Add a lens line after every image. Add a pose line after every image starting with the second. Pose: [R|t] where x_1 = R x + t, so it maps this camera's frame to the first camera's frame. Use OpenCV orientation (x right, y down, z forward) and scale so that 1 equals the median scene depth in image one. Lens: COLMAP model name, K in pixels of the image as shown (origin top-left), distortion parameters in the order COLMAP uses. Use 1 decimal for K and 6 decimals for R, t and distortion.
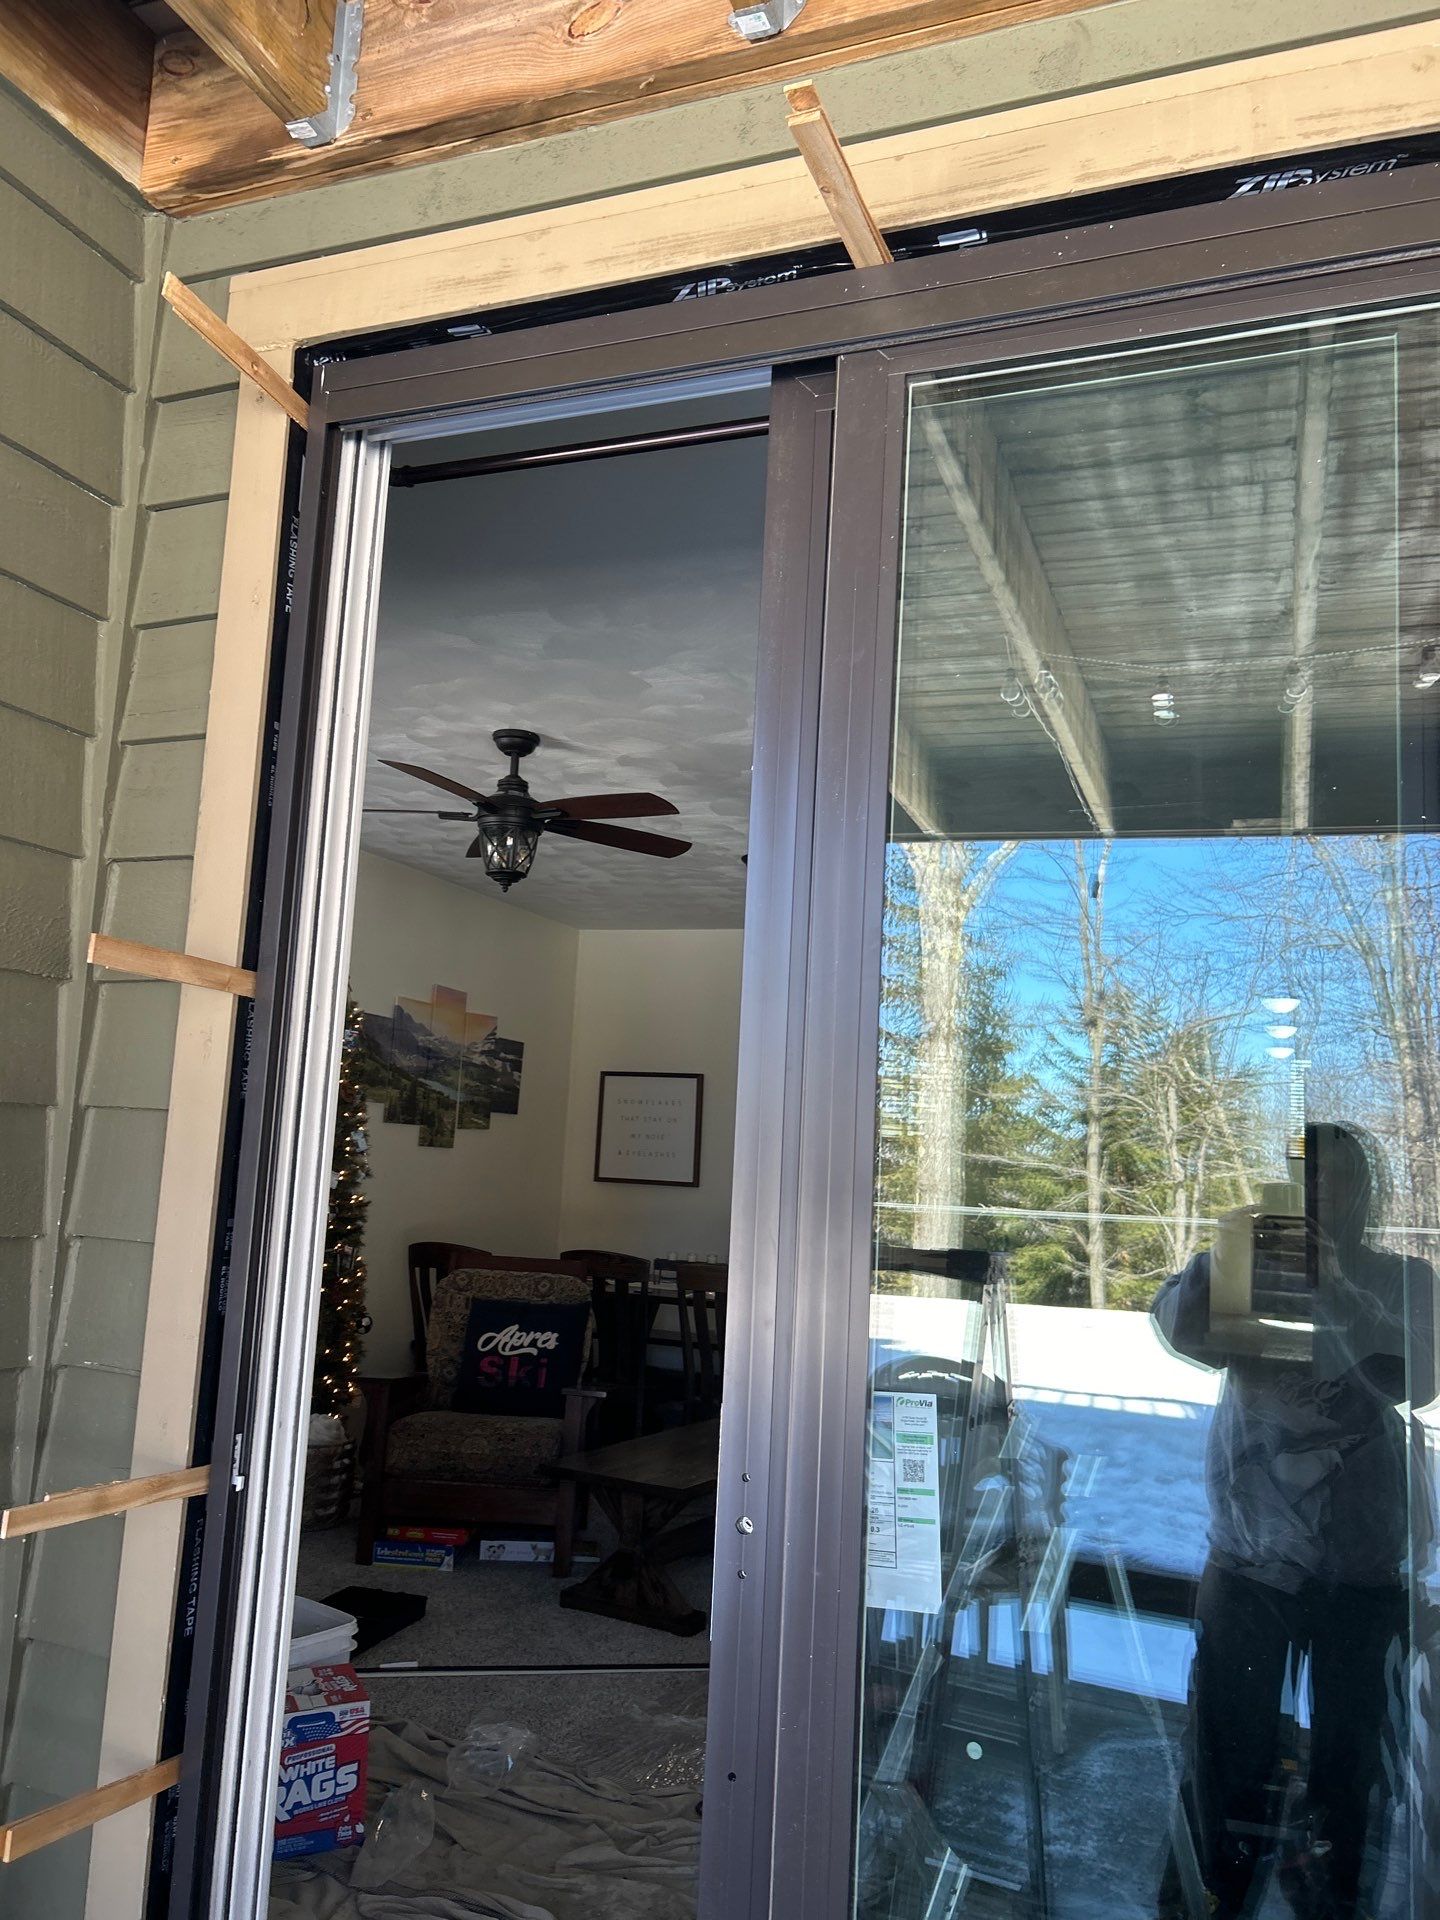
lens RADIAL K [[1423.7, 0, 713.0], [0, 1423.7, 978.0], [0, 0, 1]] dist [0.038013, -0.034370]
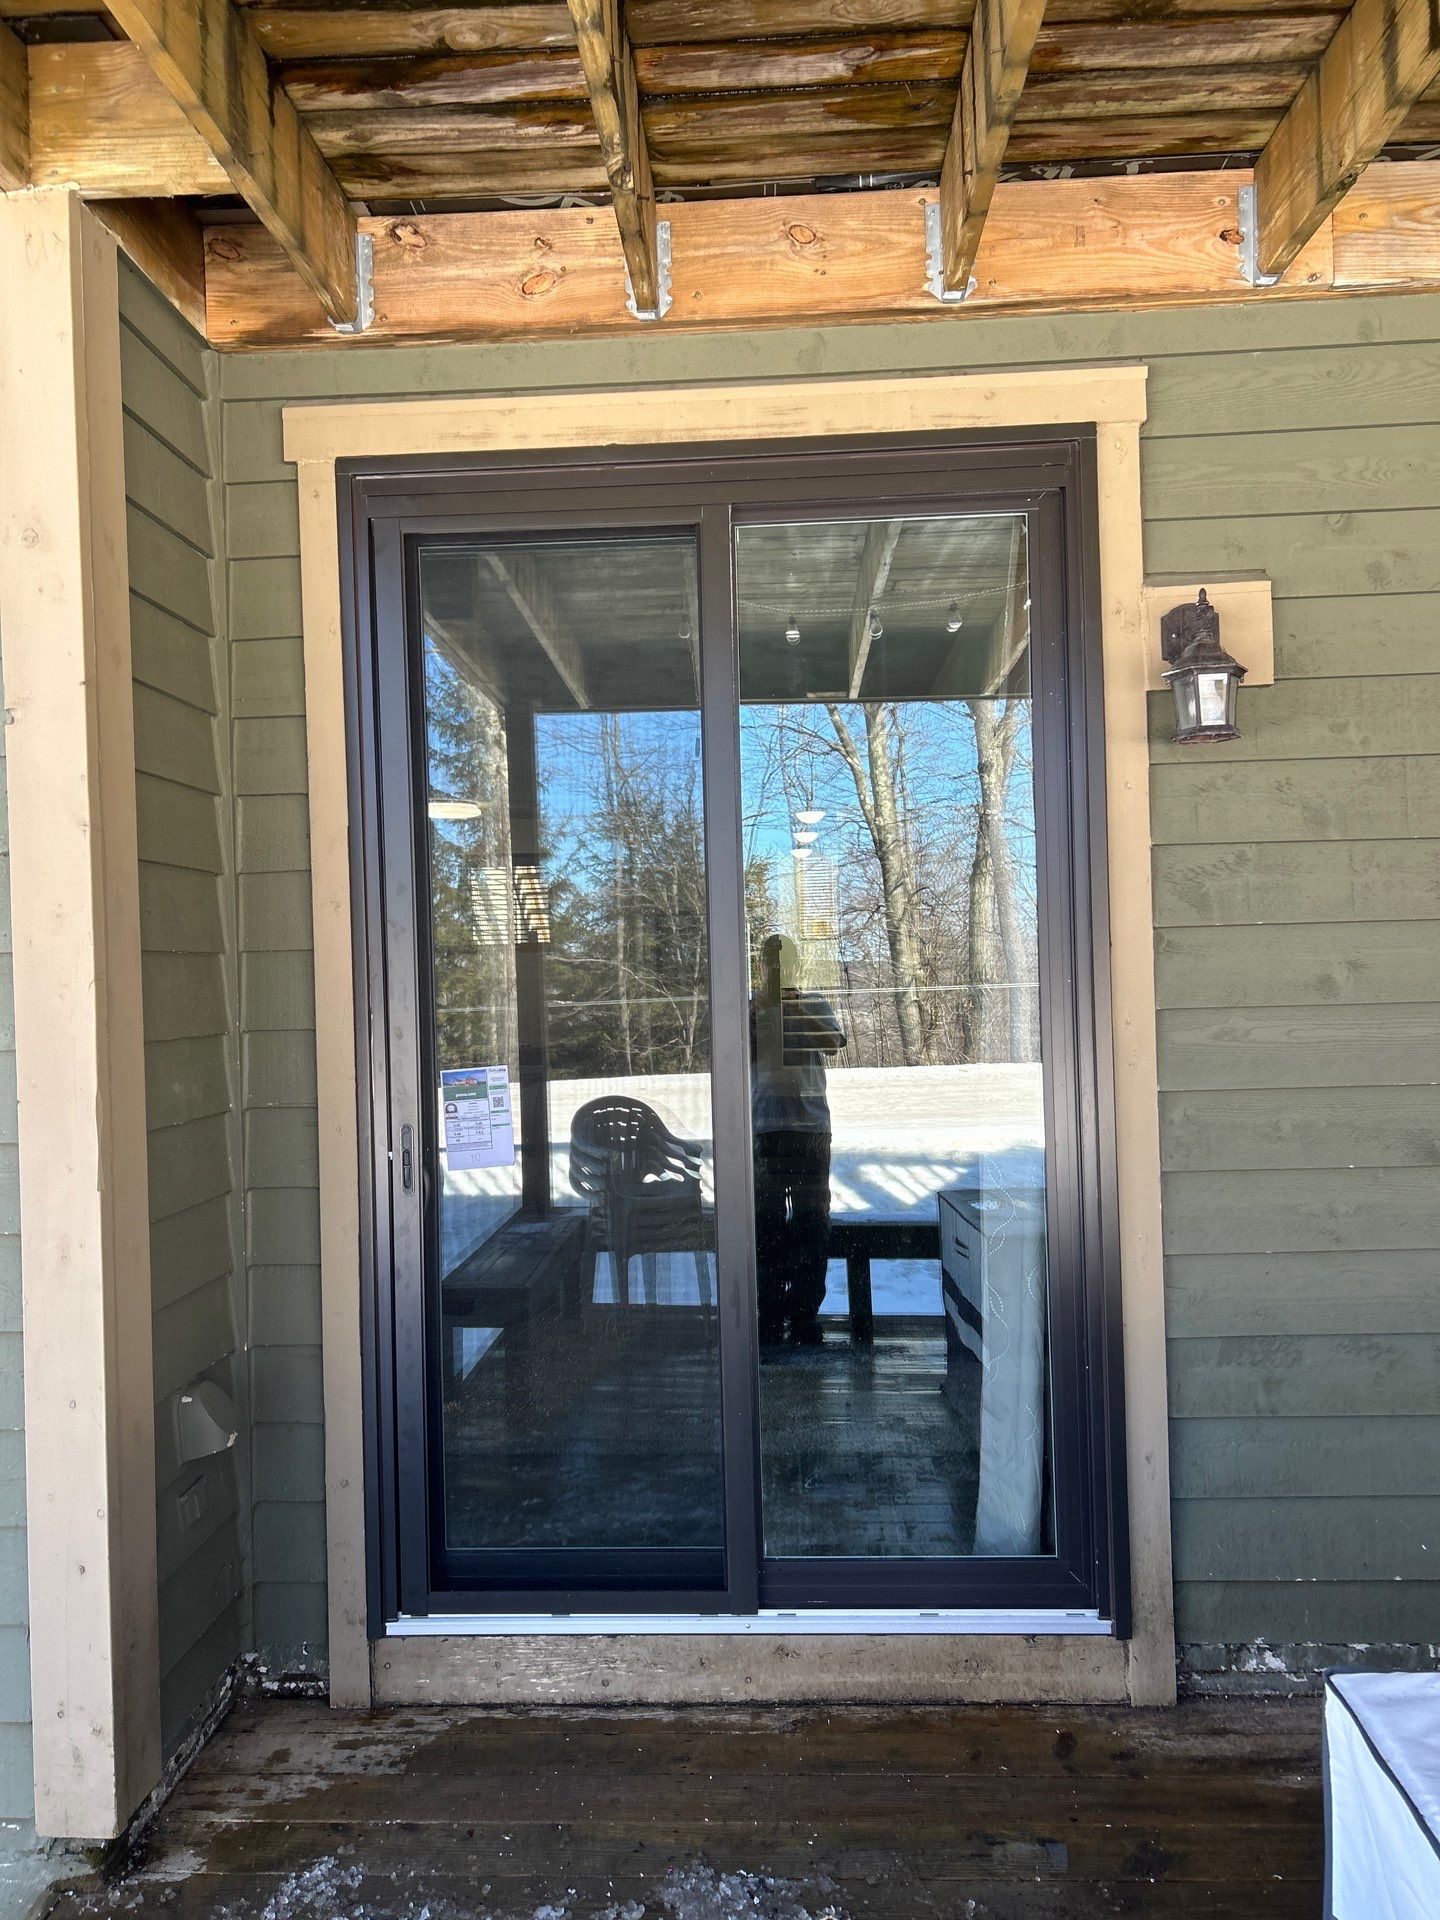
lens RADIAL K [[1423.7, 0, 687.6], [0, 1423.7, 980.7], [0, 0, 1]] dist [0.038013, -0.034370]
pose [[0.947575, -0.080286, 0.309283, -0.458187], [0.037387, 0.989129, 0.142221, -0.086813], [-0.317339, -0.123202, 0.940275, -0.666016]]
